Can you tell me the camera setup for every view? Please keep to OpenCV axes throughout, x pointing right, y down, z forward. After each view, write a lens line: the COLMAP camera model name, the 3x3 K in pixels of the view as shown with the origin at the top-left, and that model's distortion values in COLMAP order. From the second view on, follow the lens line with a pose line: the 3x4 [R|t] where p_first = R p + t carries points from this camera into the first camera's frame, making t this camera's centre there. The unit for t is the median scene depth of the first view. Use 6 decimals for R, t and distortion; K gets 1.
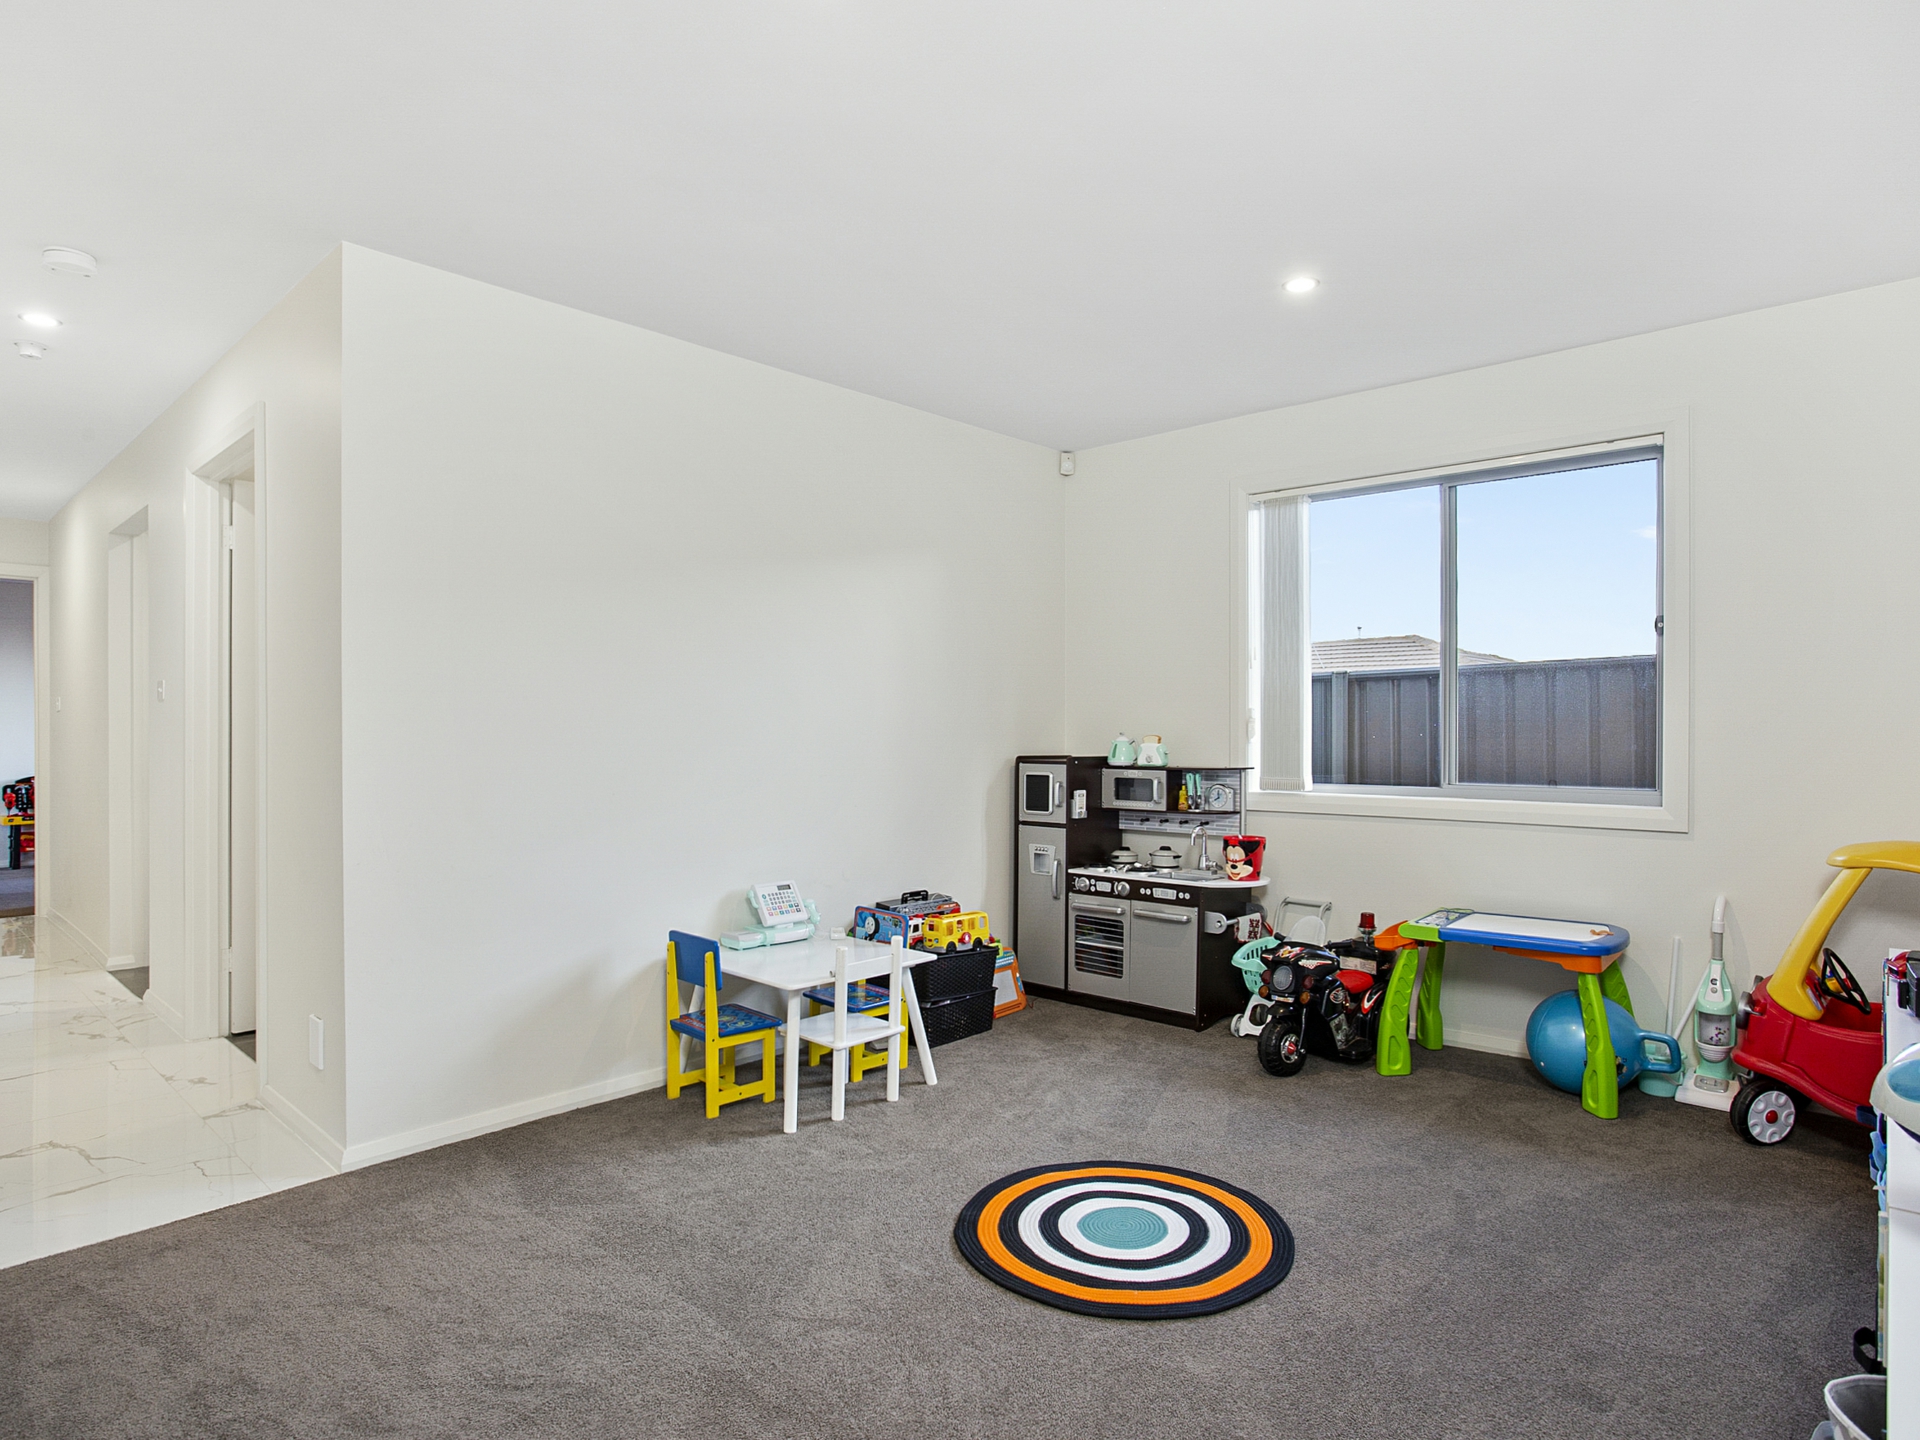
lens RADIAL K [[1083.7, 0, 960.0], [0, 1083.7, 720.0], [0, 0, 1]] dist [0.003035, 0.001322]
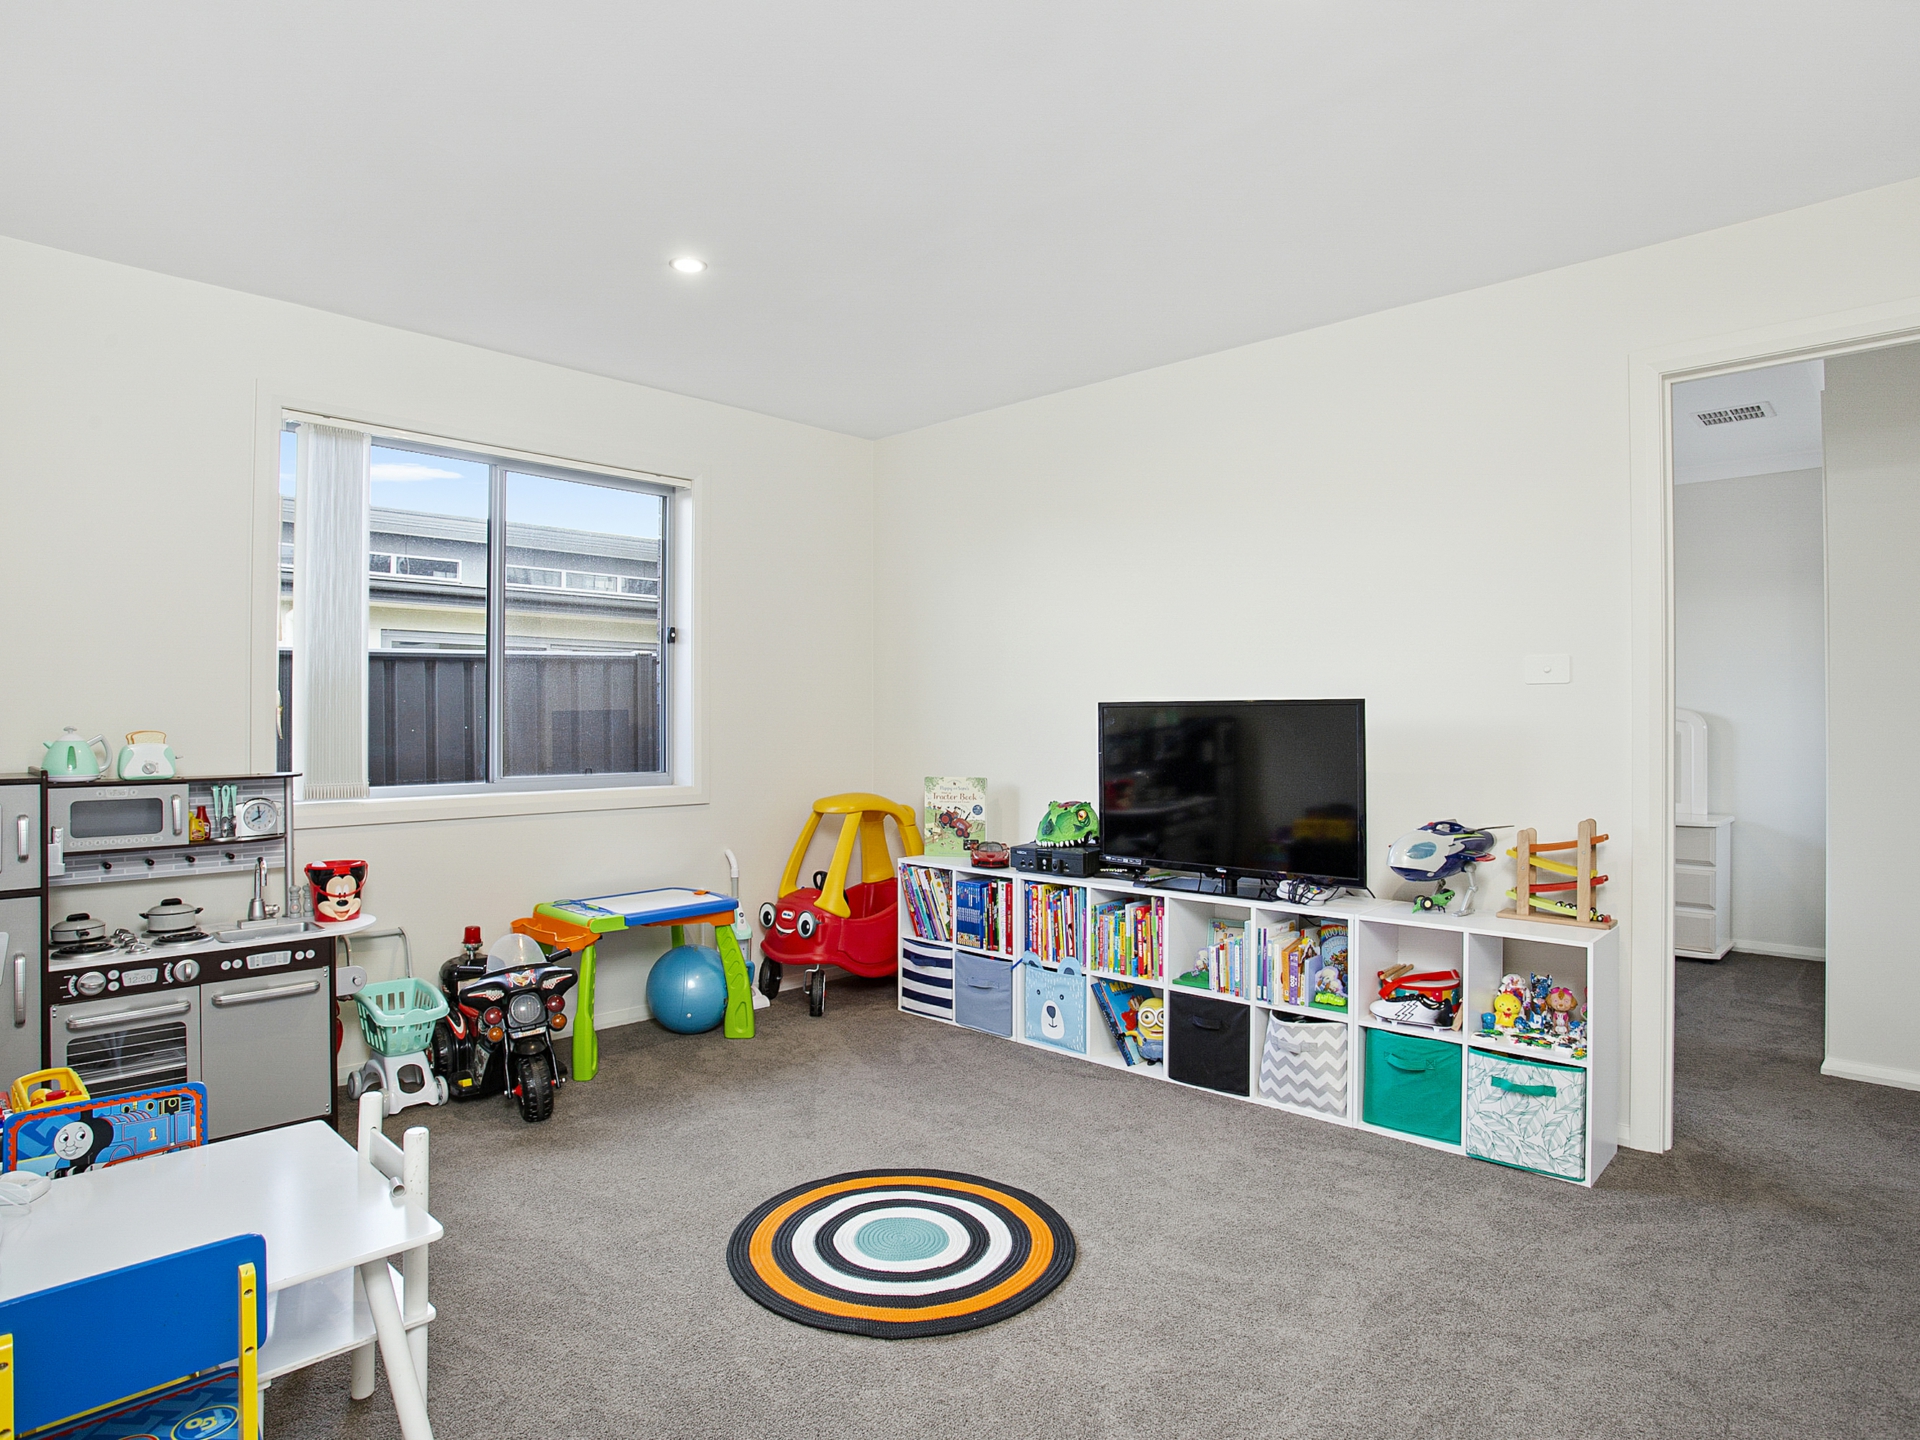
lens RADIAL K [[1083.7, 0, 960.0], [0, 1083.7, 720.0], [0, 0, 1]] dist [0.003035, 0.001322]
pose [[0.061852, -0.004403, 0.998076, -0.477076], [-0.017739, 0.999827, 0.005510, -0.004818], [-0.997928, -0.018046, 0.061764, 0.520670]]
